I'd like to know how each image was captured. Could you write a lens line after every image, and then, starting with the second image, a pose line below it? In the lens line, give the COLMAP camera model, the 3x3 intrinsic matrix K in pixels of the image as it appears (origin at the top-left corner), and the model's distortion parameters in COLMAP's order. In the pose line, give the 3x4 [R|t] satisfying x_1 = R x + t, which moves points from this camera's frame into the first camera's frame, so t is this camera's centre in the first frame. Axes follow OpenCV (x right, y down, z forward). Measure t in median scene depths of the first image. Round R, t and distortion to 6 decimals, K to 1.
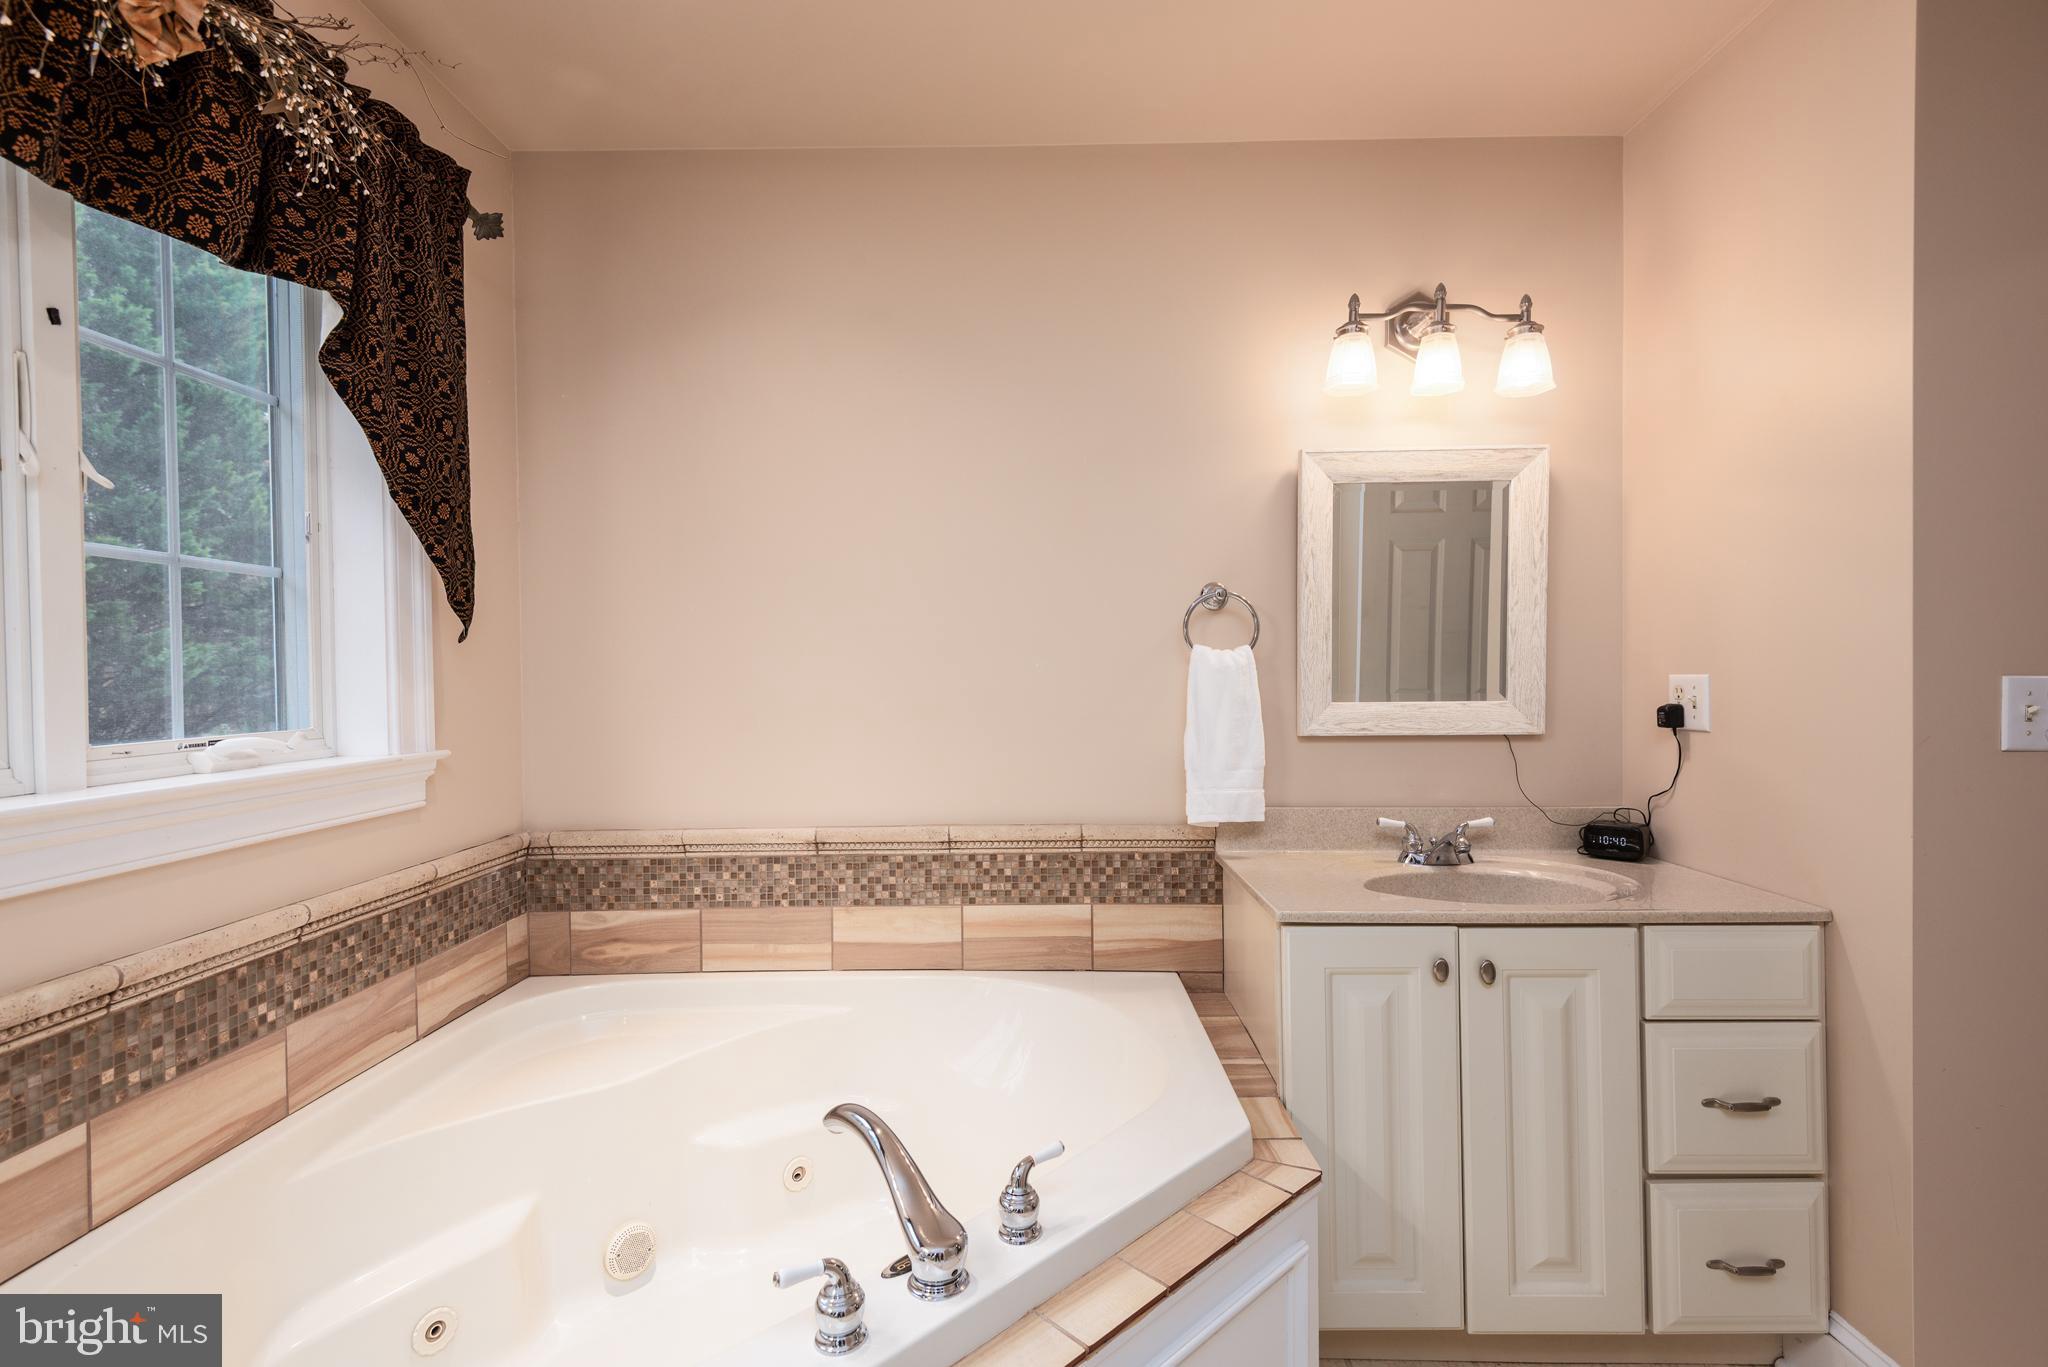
lens RADIAL K [[922.3, 0, 1027.4], [0, 922.3, 680.2], [0, 0, 1]] dist [0.018334, -0.005617]
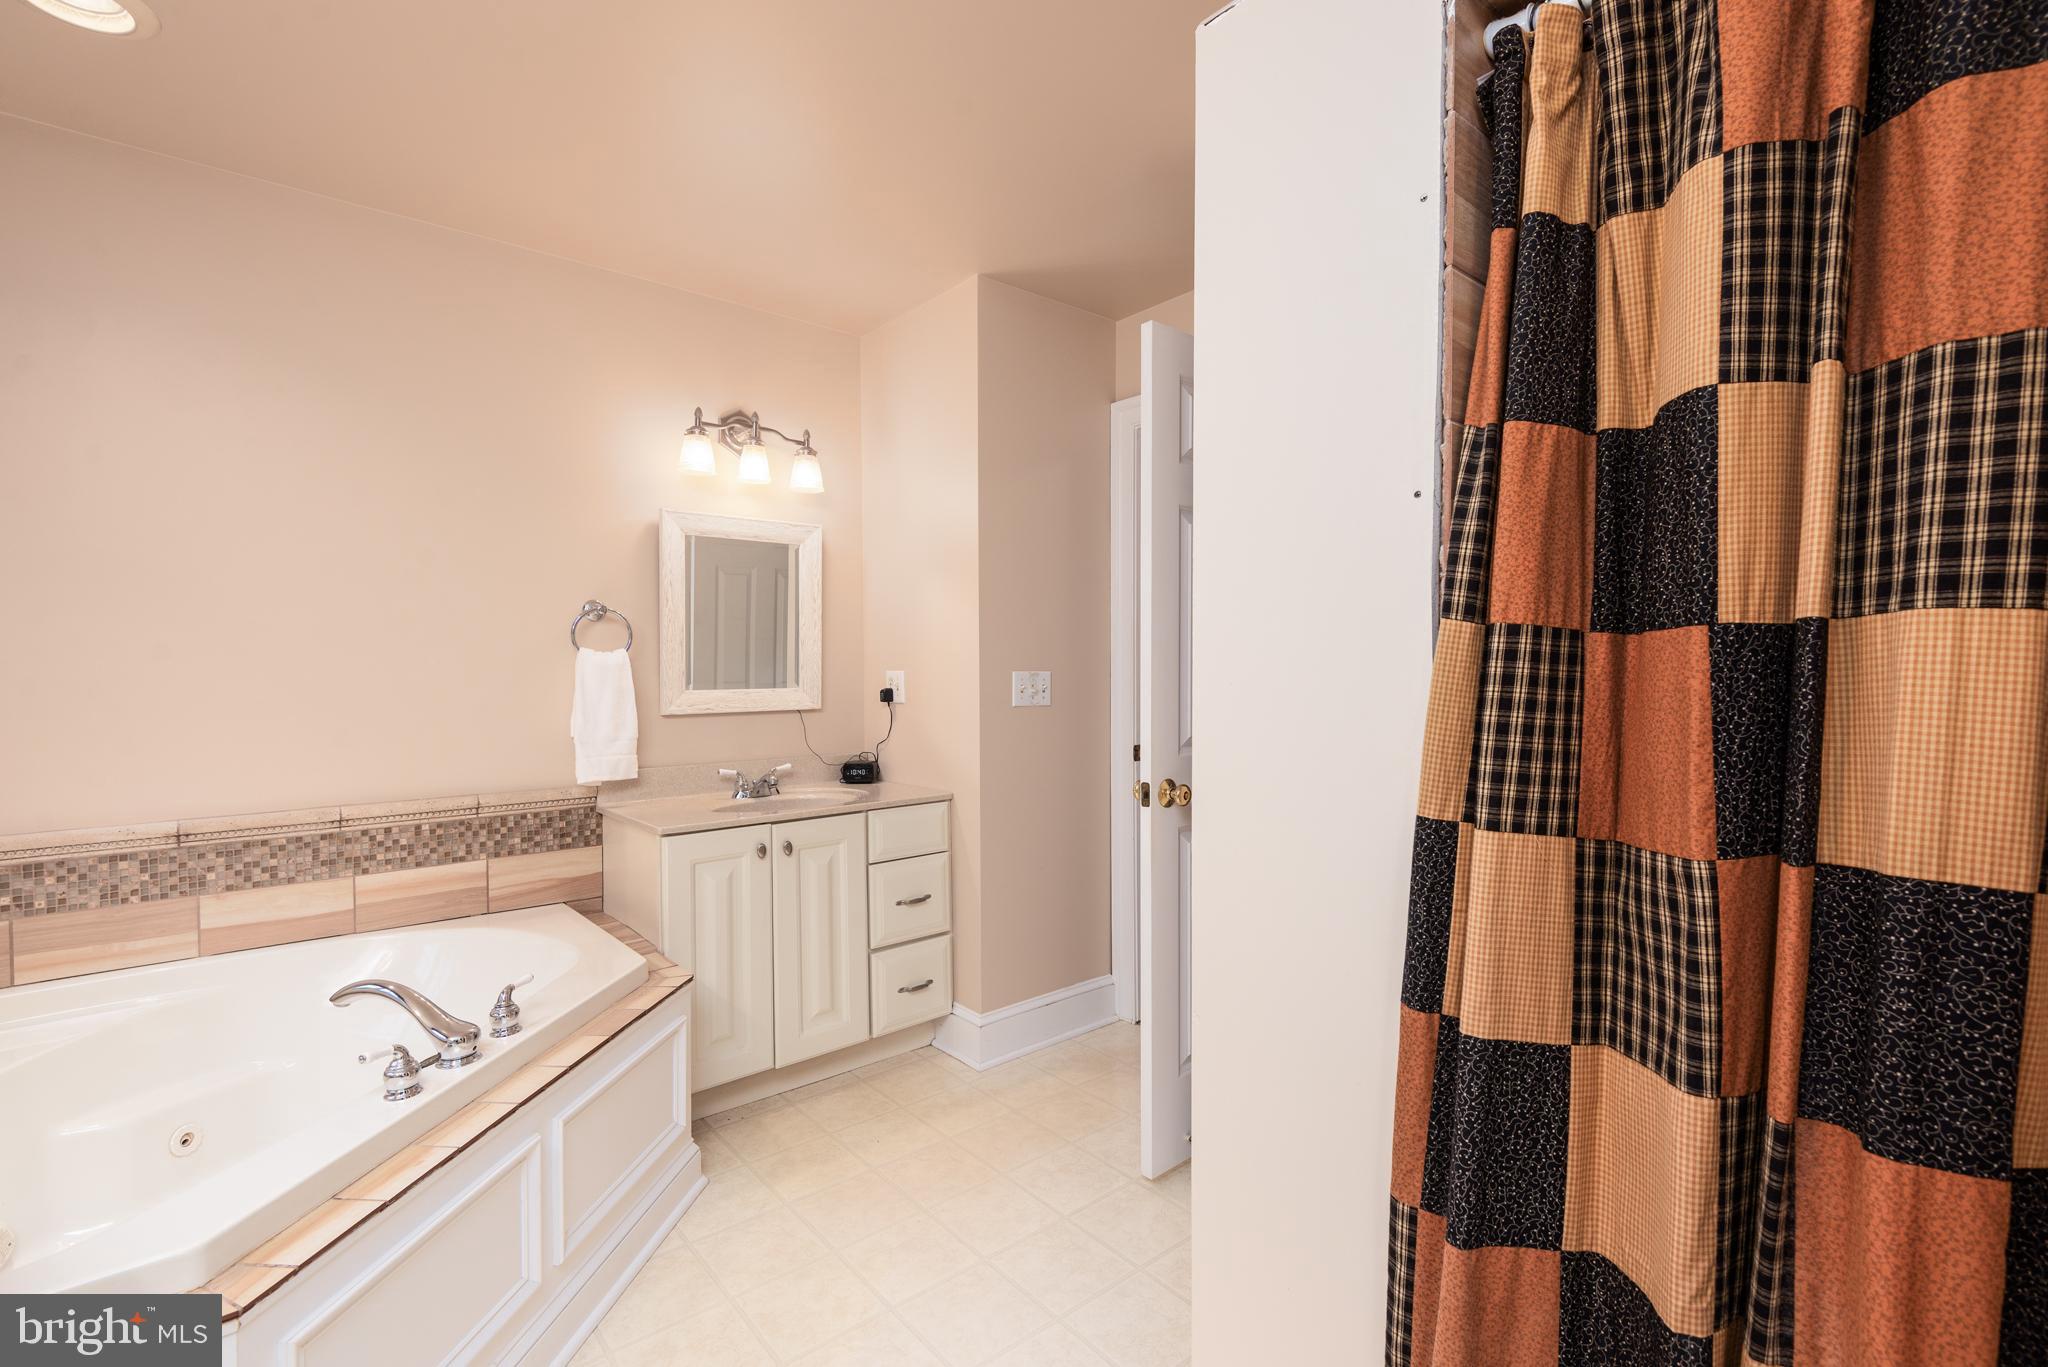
lens RADIAL K [[922.3, 0, 1035.5], [0, 922.3, 689.8], [0, 0, 1]] dist [0.018334, -0.005617]
pose [[0.750642, -0.014095, 0.660559, -0.202033], [0.004422, 0.999857, 0.016309, 0.002337], [-0.660694, -0.009321, 0.750597, -0.413672]]
